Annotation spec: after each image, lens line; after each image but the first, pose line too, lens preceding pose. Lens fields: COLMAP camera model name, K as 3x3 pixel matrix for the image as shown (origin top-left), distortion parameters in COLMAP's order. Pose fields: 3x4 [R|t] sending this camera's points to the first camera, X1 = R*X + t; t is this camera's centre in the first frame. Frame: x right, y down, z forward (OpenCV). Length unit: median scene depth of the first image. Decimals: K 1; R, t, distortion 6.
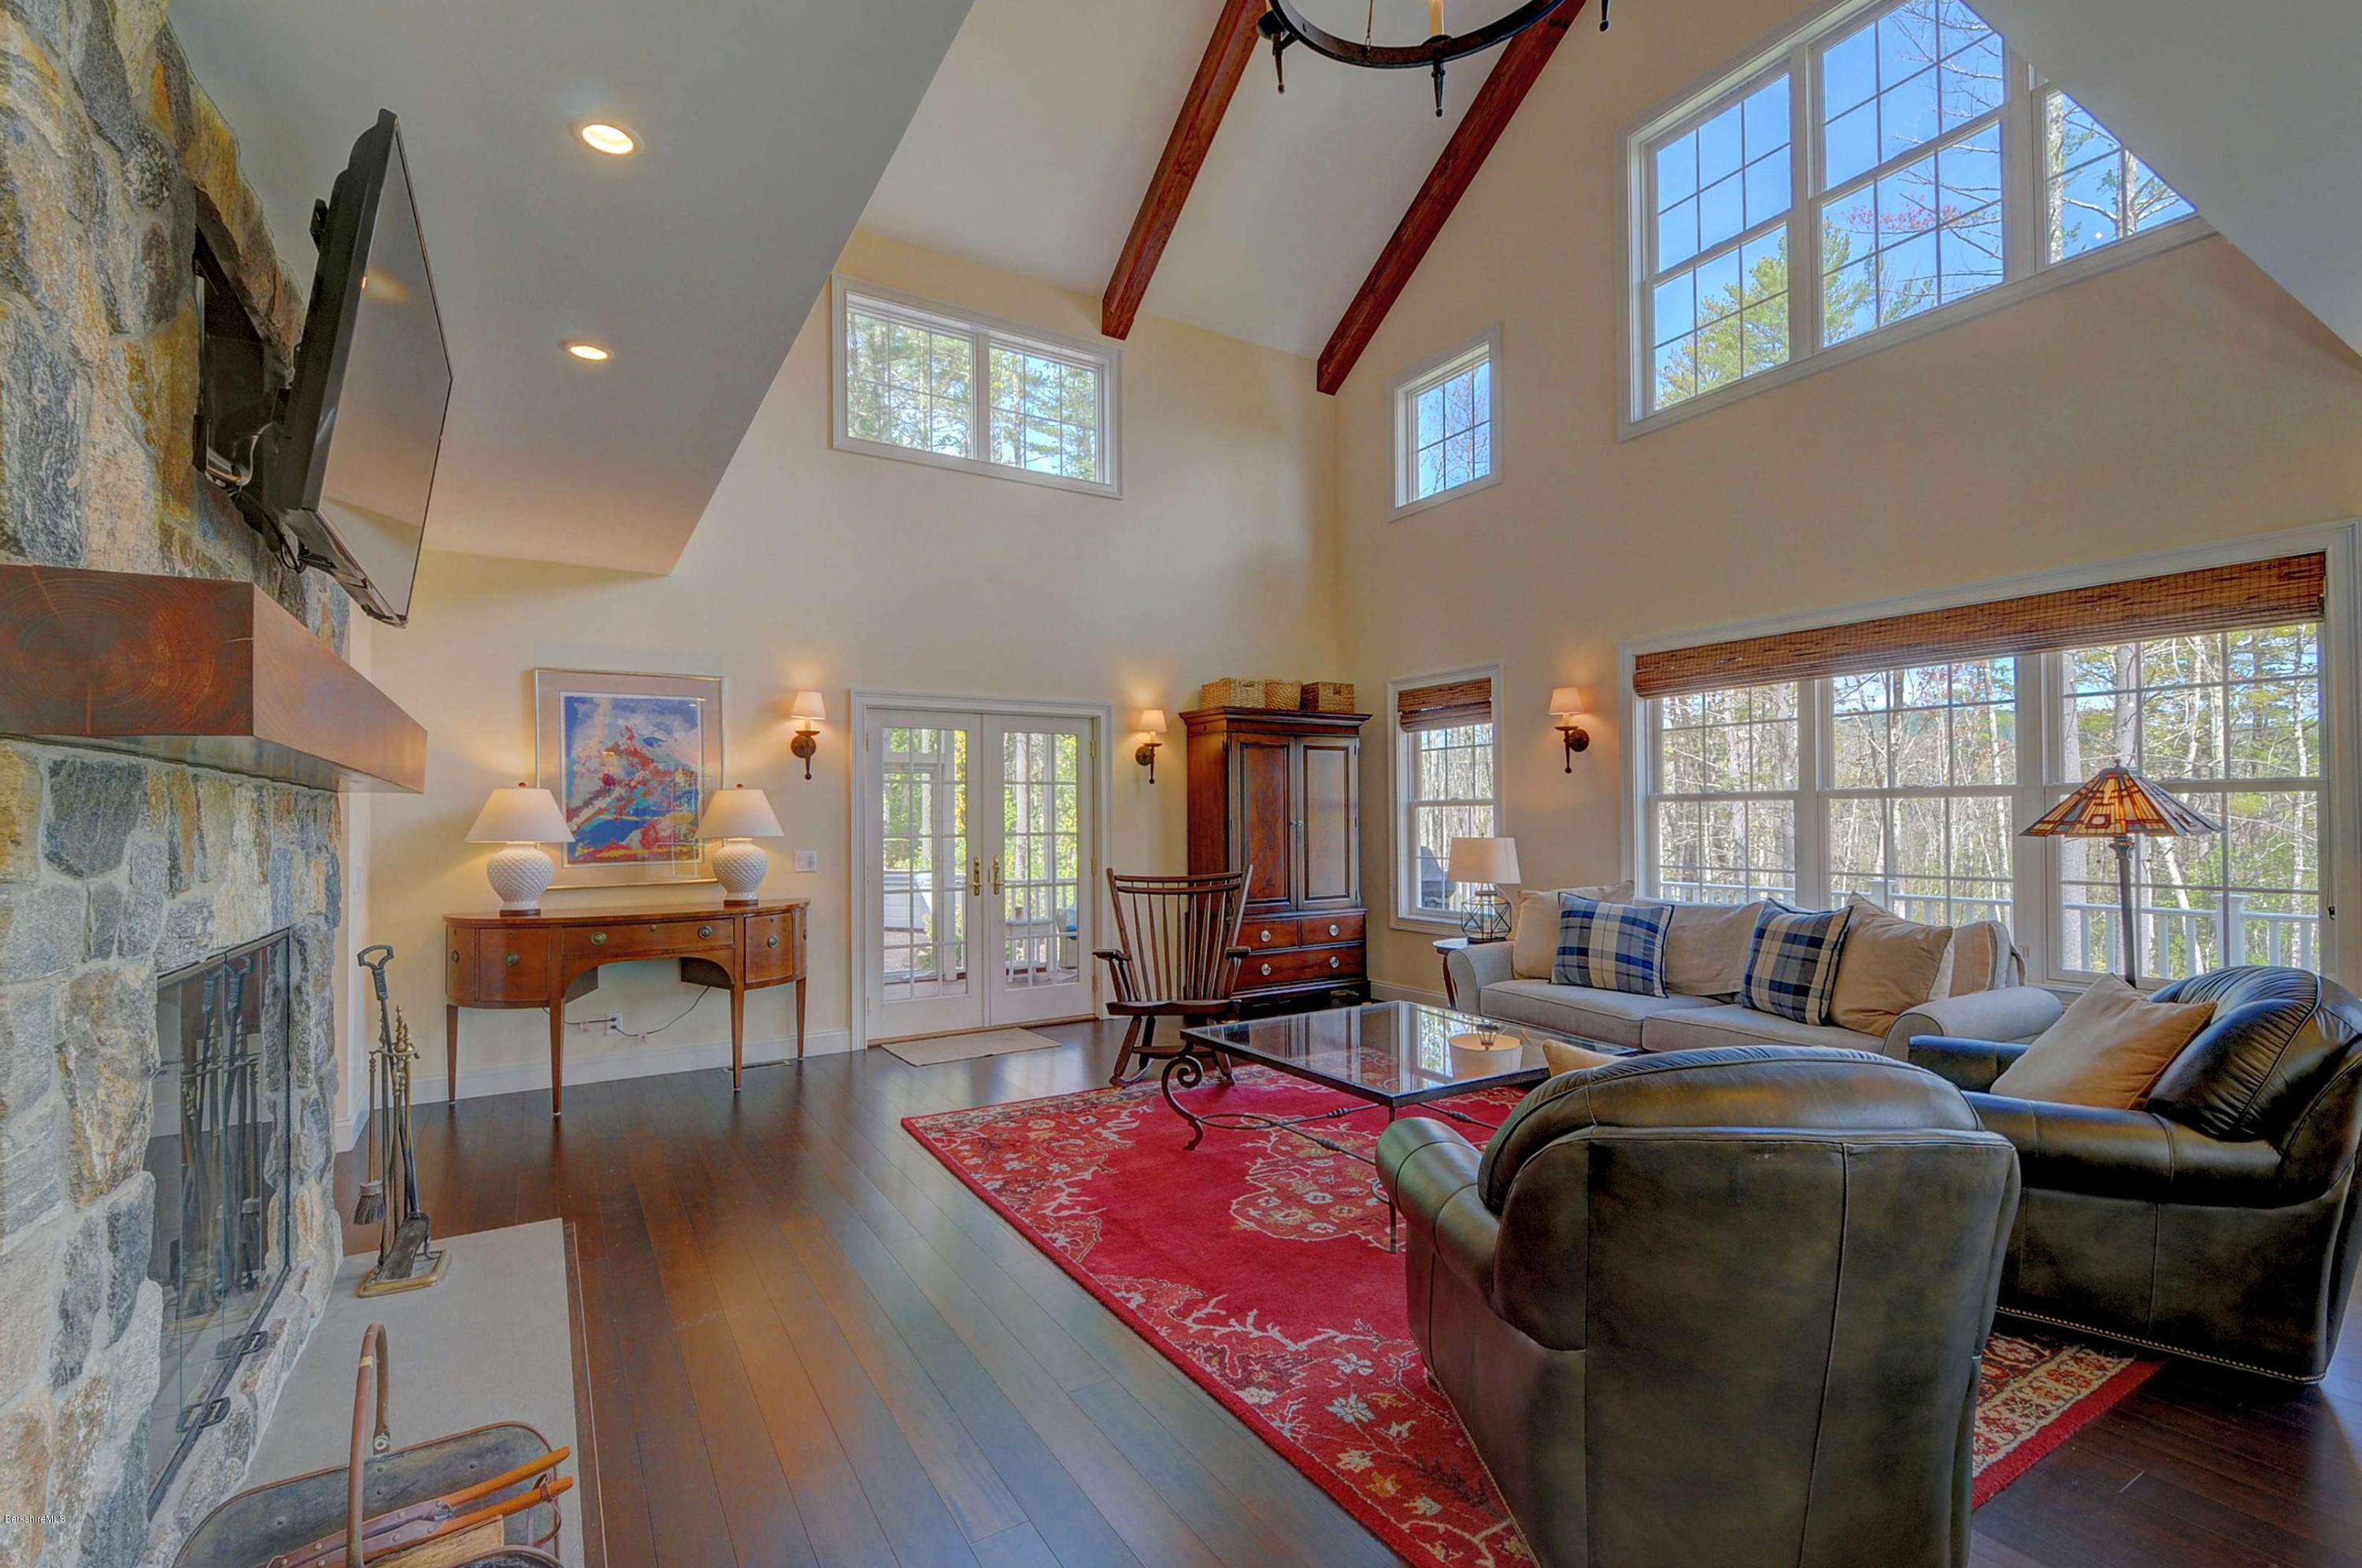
lens RADIAL K [[1036.1, 0, 1171.4], [0, 1036.1, 809.3], [0, 0, 1]] dist [-0.010586, -0.000755]
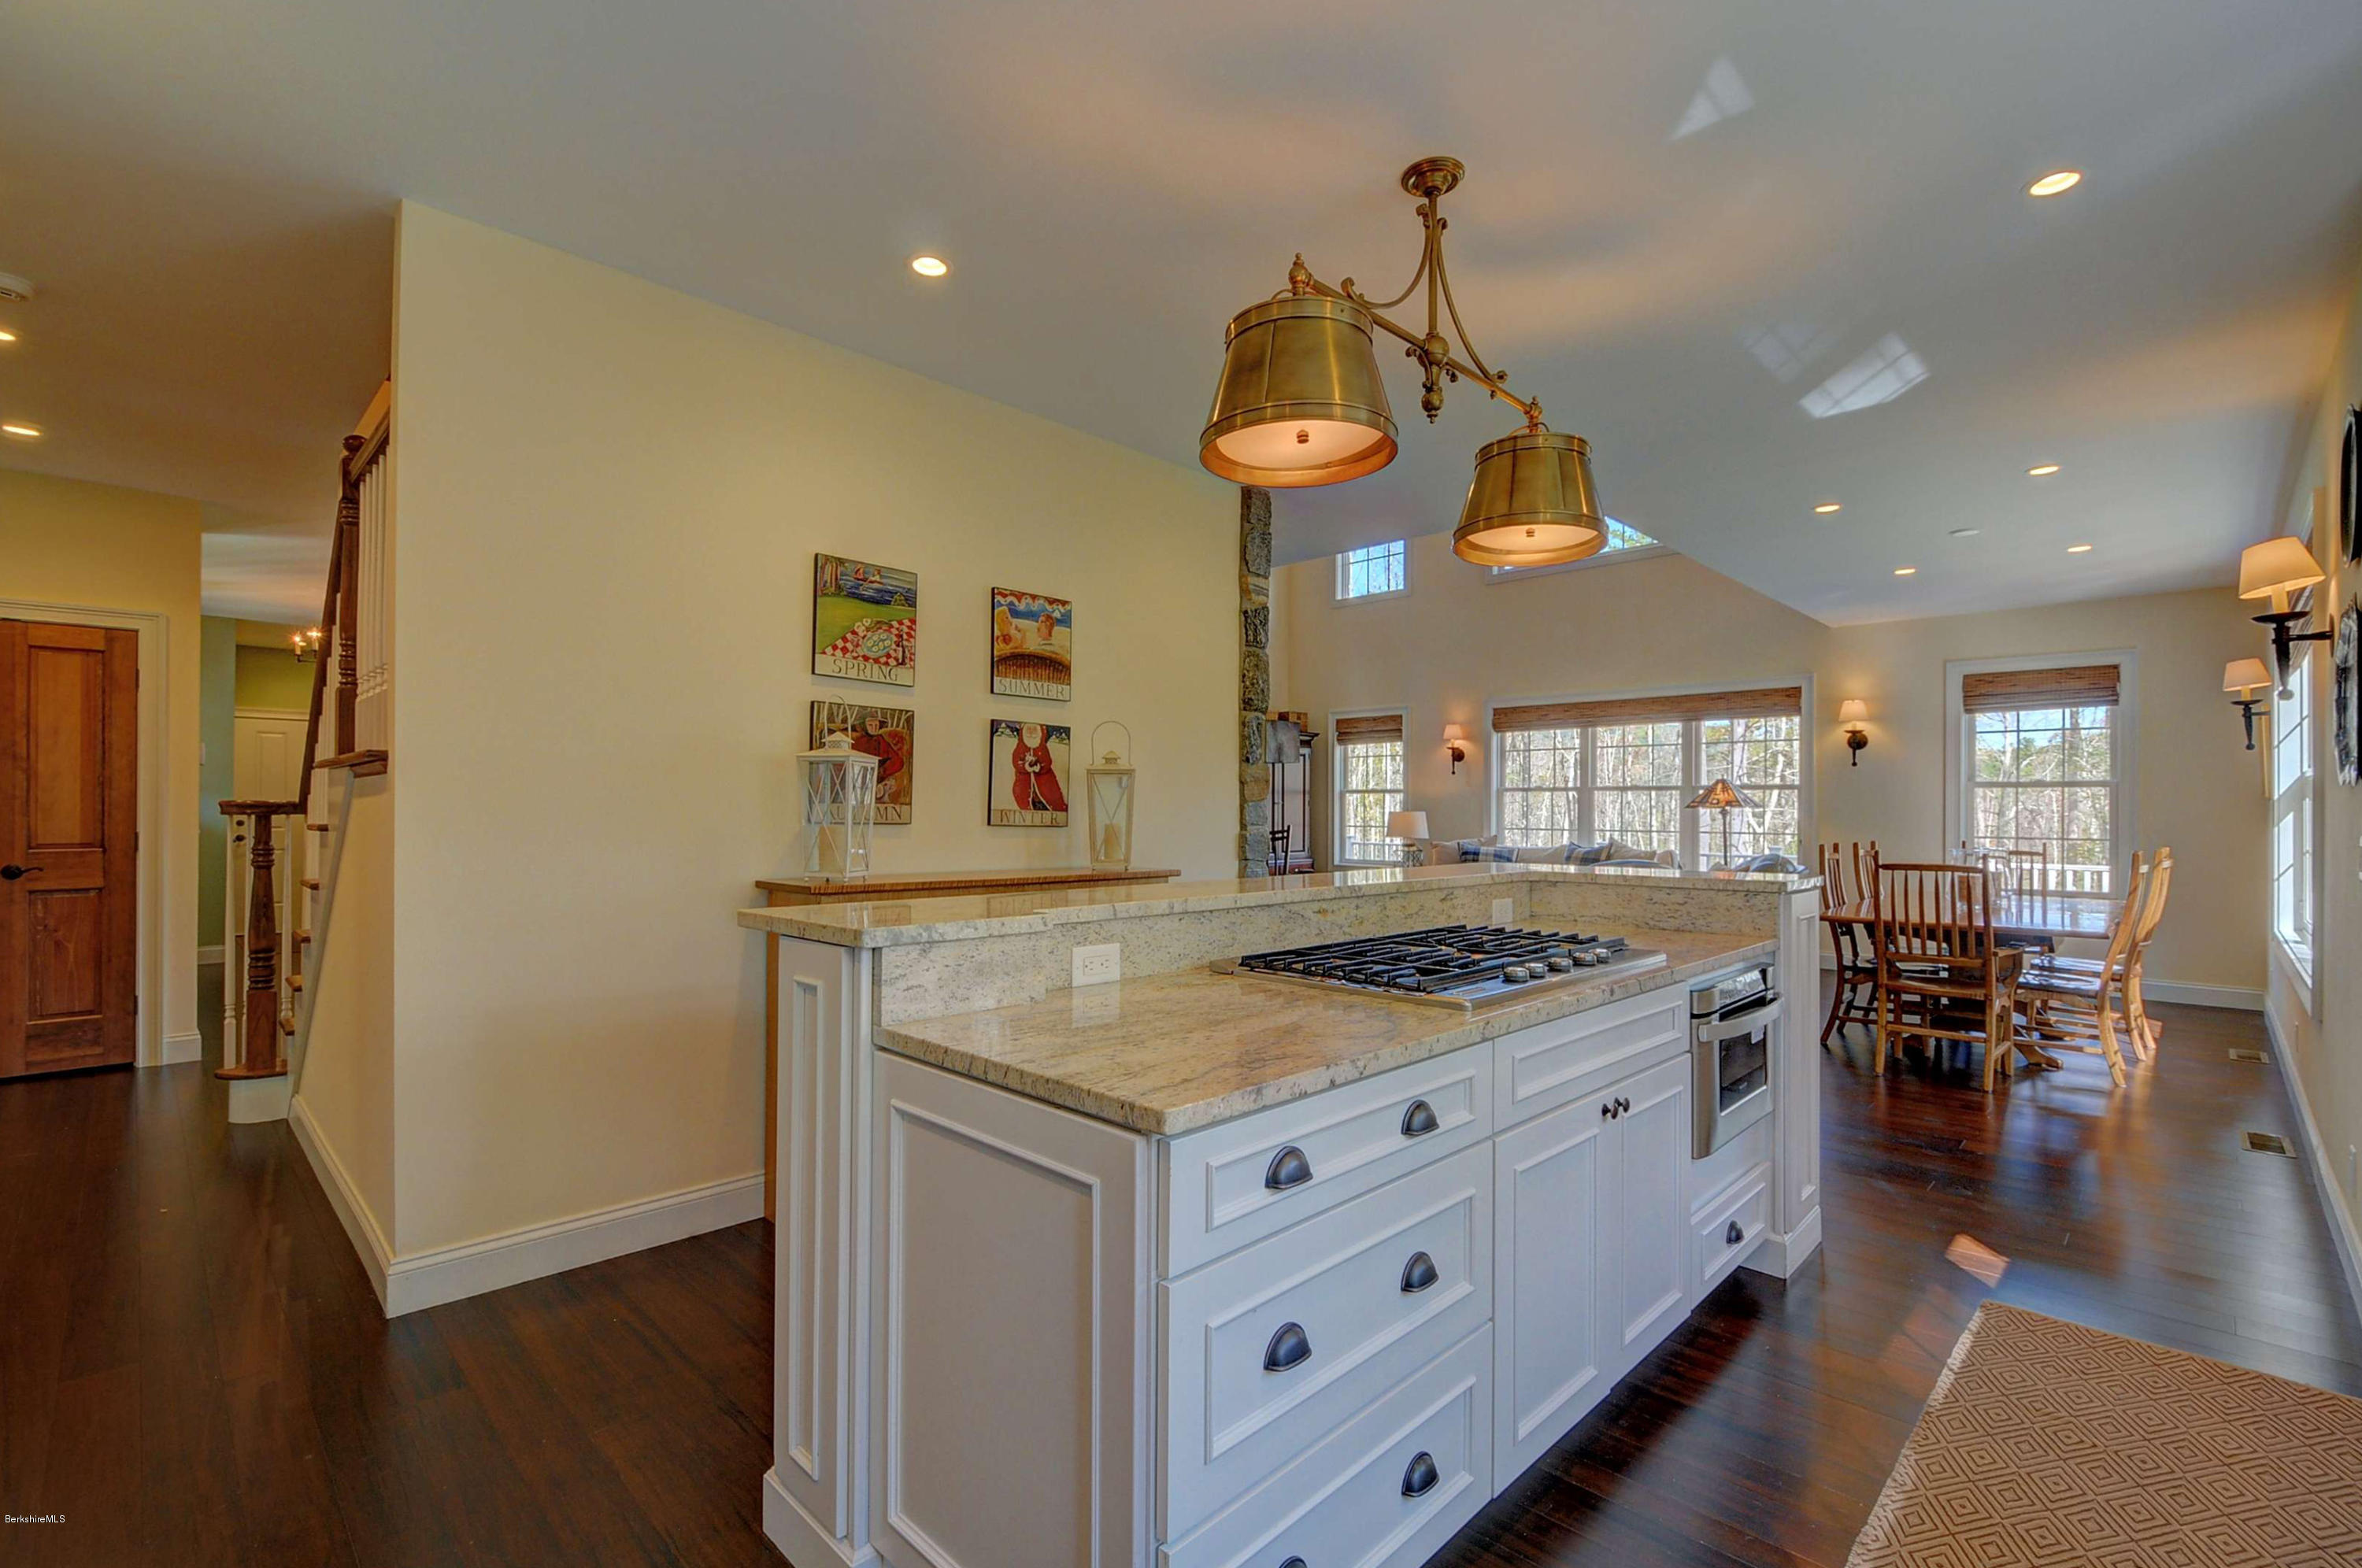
lens RADIAL K [[1036.1, 0, 1171.4], [0, 1036.1, 809.3], [0, 0, 1]] dist [-0.010586, -0.000755]
pose [[0.970510, 0.010687, 0.240825, -0.500929], [-0.013025, 0.999882, 0.008121, 0.015511], [-0.240710, -0.011018, 0.970535, -0.572487]]
